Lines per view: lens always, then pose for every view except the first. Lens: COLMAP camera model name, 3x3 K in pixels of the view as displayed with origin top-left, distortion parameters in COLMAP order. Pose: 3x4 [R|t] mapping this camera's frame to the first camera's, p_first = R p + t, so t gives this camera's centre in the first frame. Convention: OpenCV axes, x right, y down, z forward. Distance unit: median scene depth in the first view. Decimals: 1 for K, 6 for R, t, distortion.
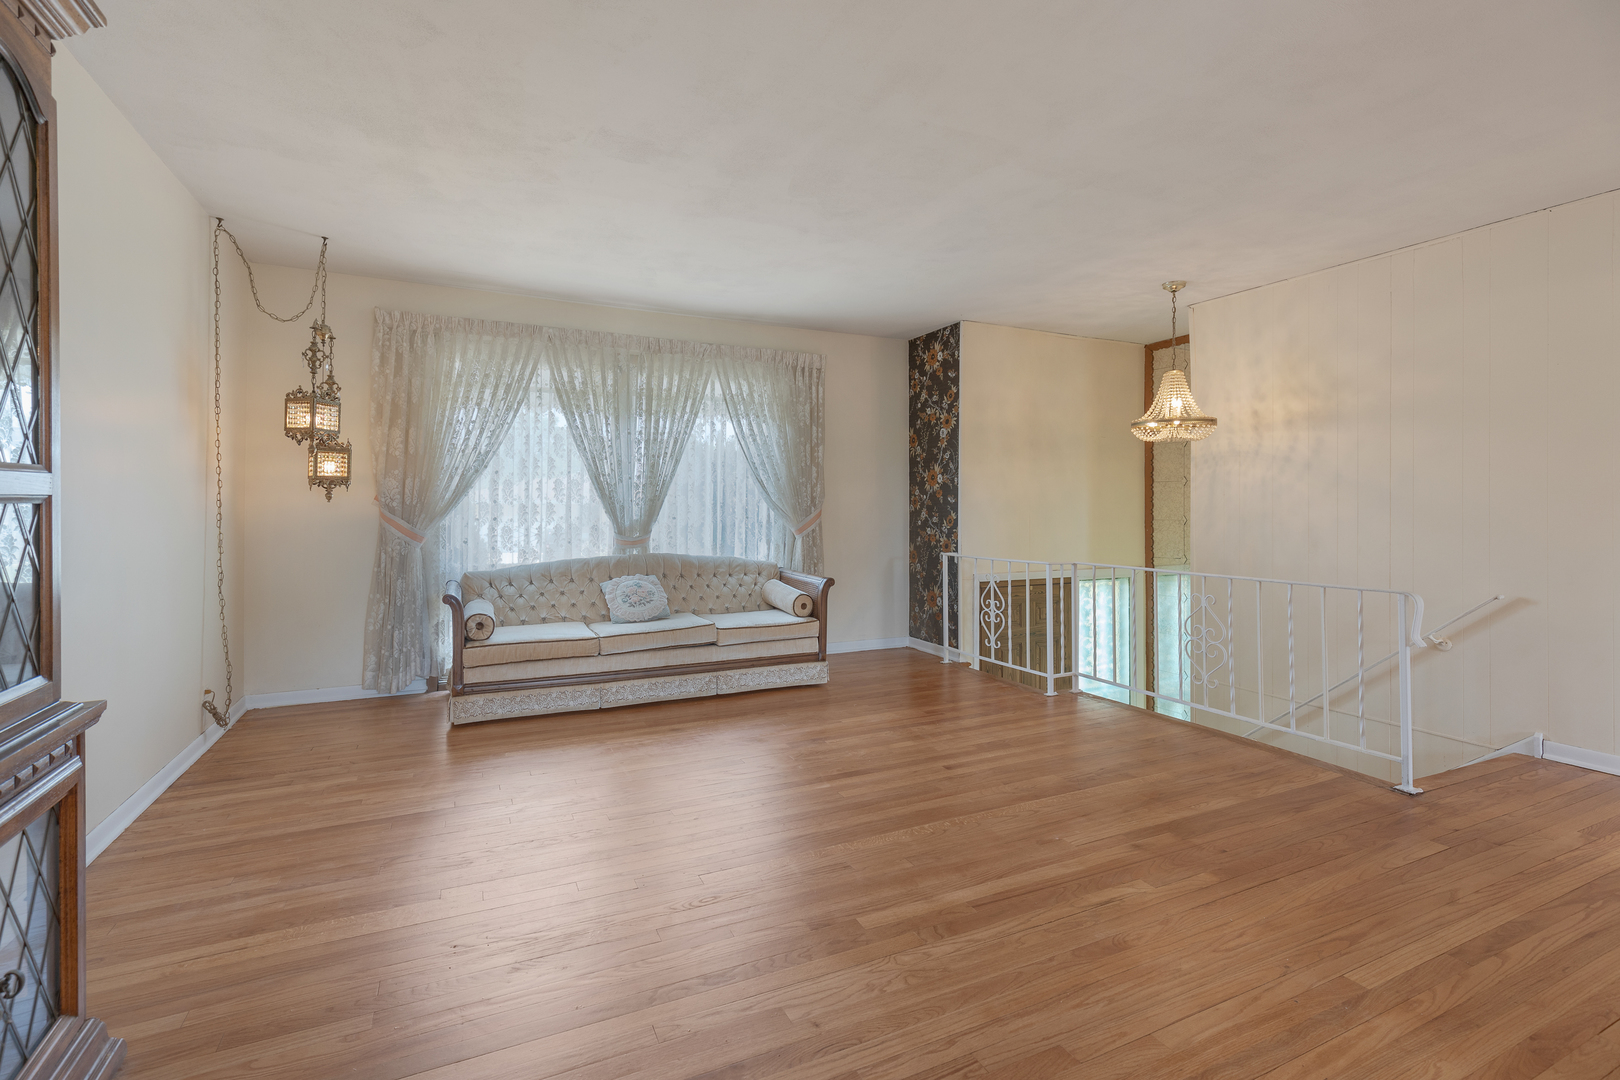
lens RADIAL K [[726.2, 0, 810.0], [0, 726.2, 504.1], [0, 0, 1]] dist [0.003724, -0.000021]
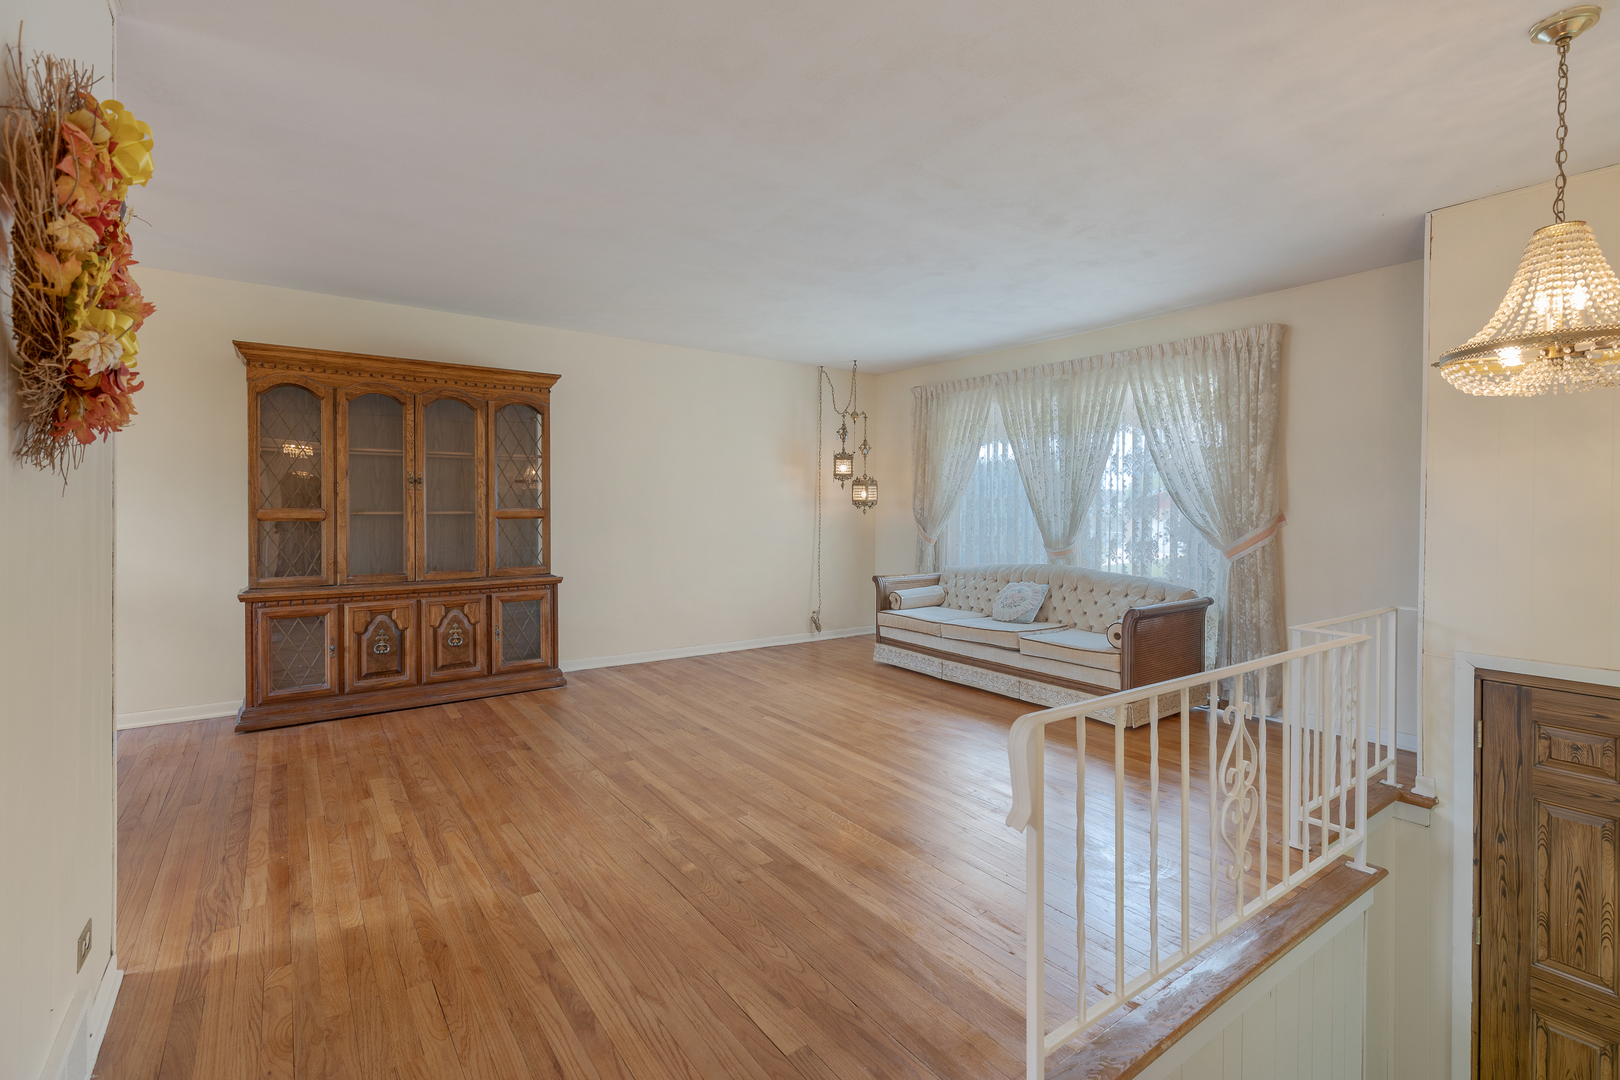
lens RADIAL K [[730.5, 0, 825.7], [0, 730.5, 515.7], [0, 0, 1]] dist [0.002807, -0.000875]
pose [[0.199863, 0.011467, -0.979757, 0.865328], [-0.001798, 0.999934, 0.011336, -0.018478], [0.979822, -0.000504, 0.199871, 0.507605]]
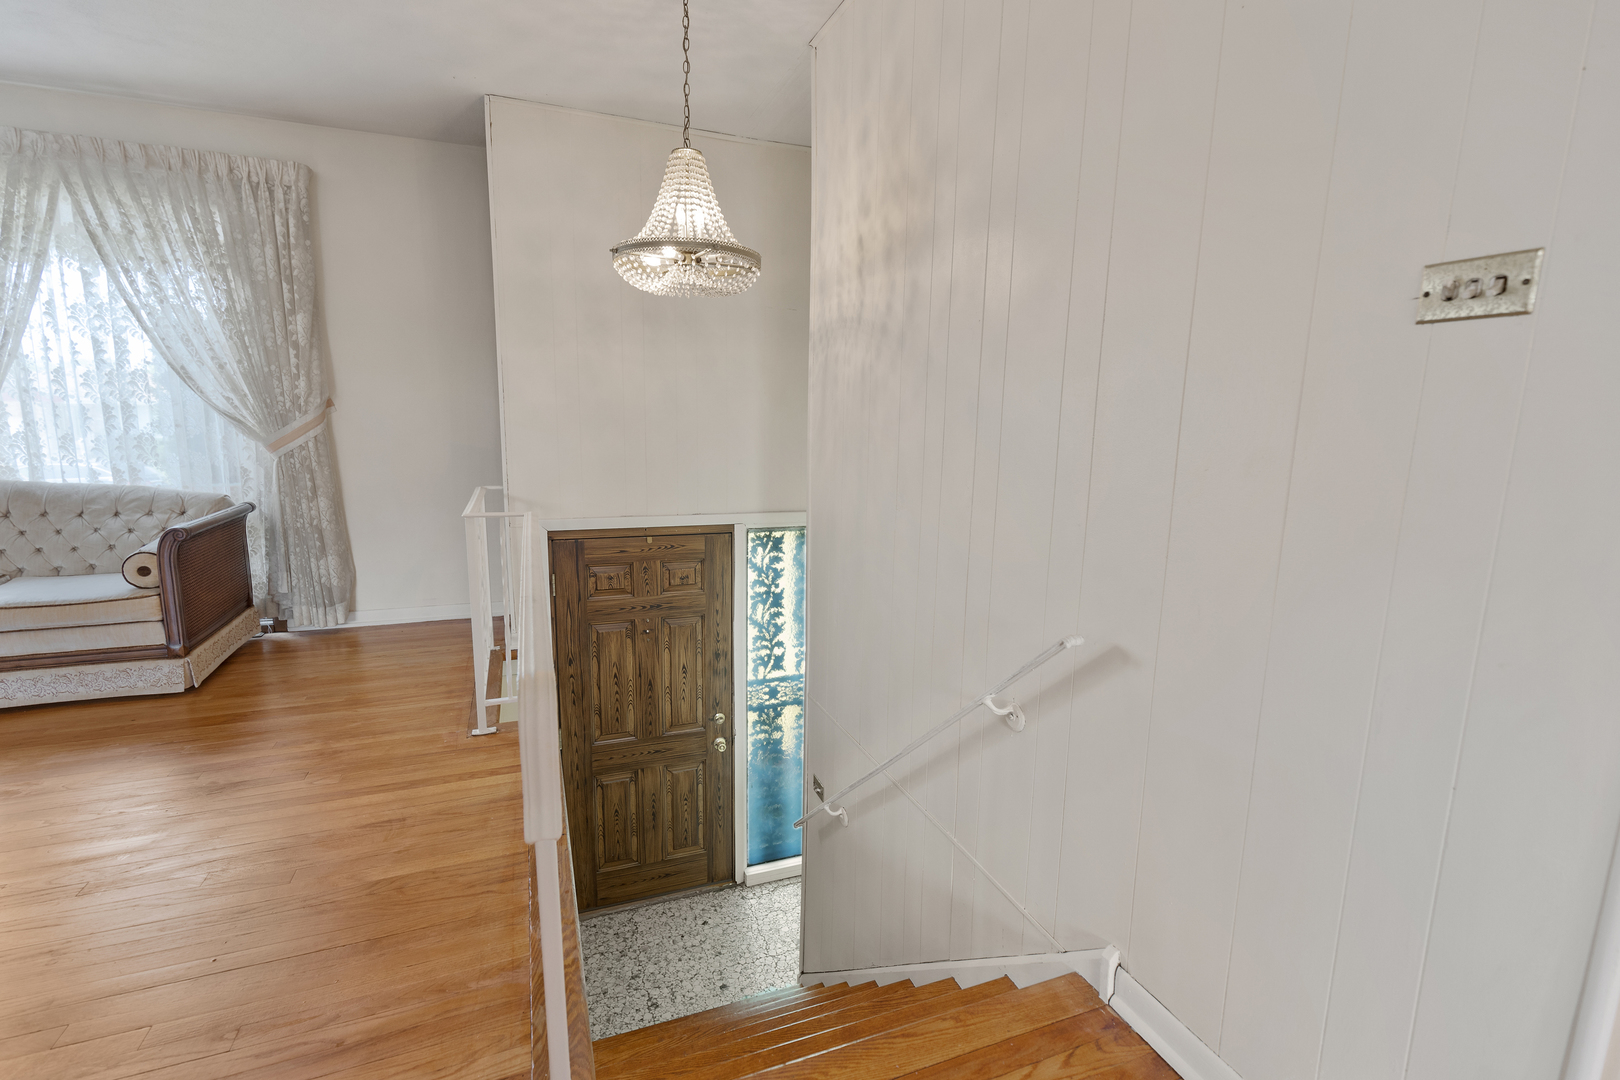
lens RADIAL K [[727.7, 0, 810.0], [0, 727.7, 540.0], [0, 0, 1]] dist [-0.000360, 0.000197]
pose [[0.998032, 0.025678, -0.057209, 0.644671], [-0.015670, 0.985498, 0.168961, 0.000306], [0.060718, -0.167732, 0.983961, 0.461825]]
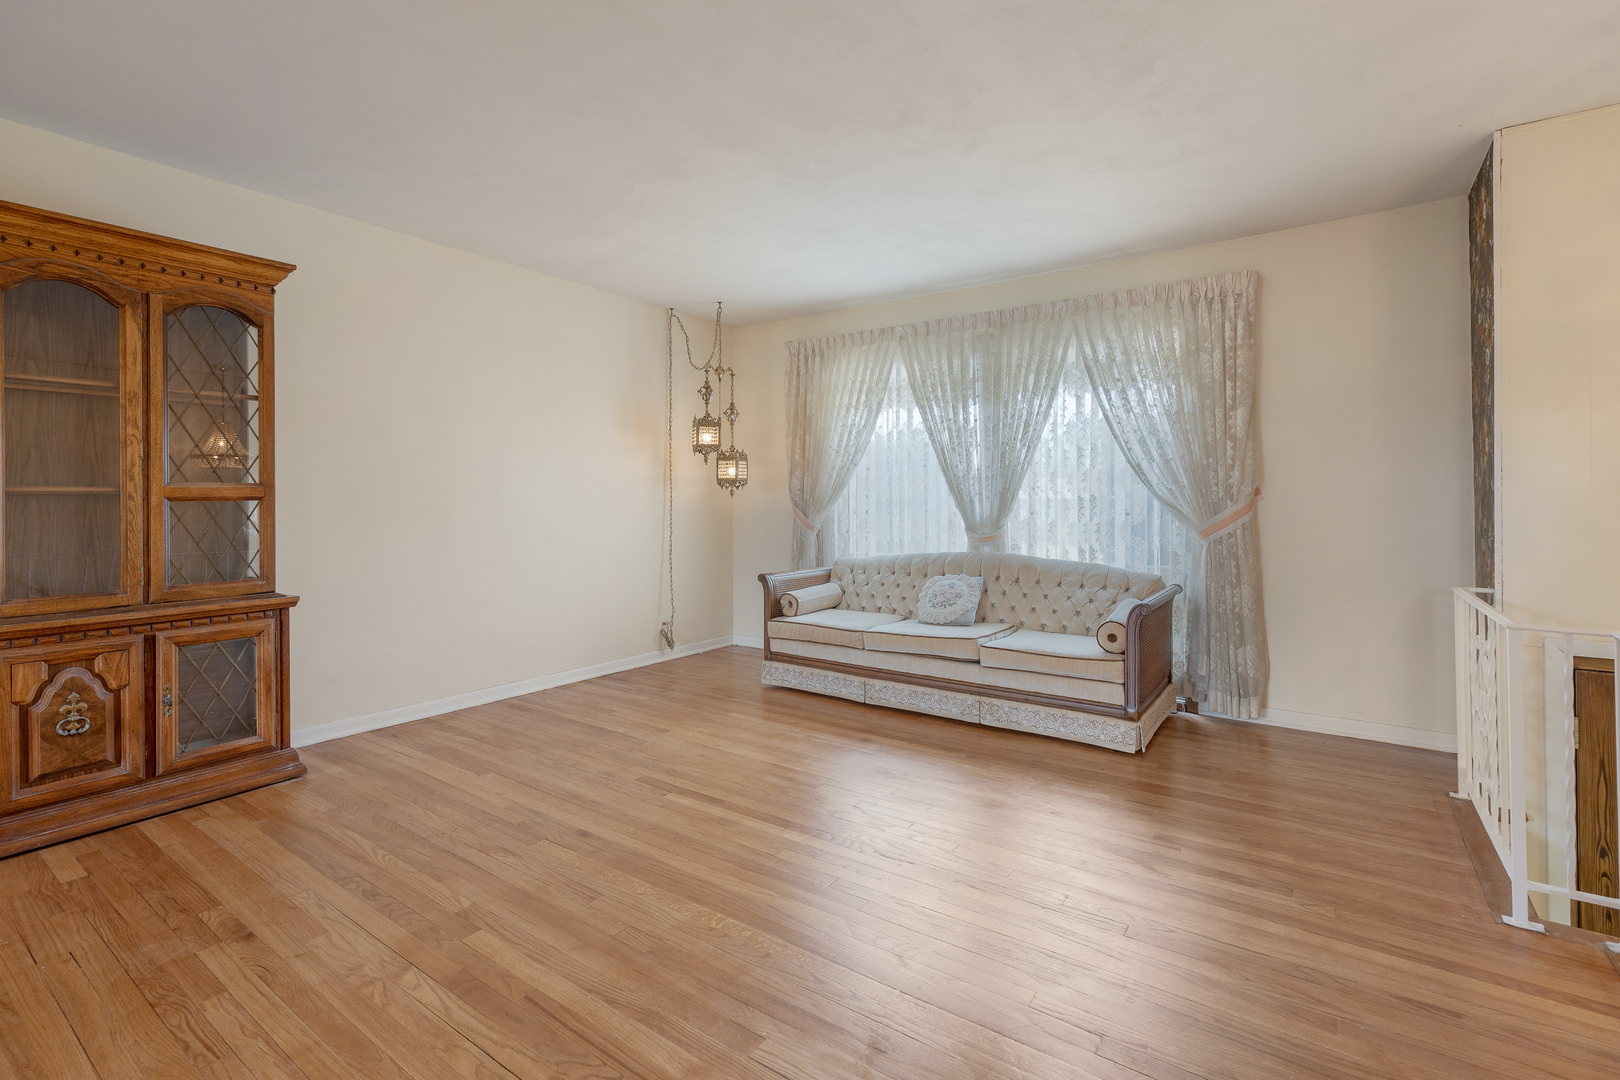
lens RADIAL K [[734.3, 0, 820.6], [0, 734.3, 495.4], [0, 0, 1]] dist [0.003963, -0.000381]
pose [[0.495694, -0.008413, -0.868456, 0.523732], [0.005845, 0.999963, -0.006351, 0.002079], [0.868477, -0.001927, 0.495725, 0.418227]]
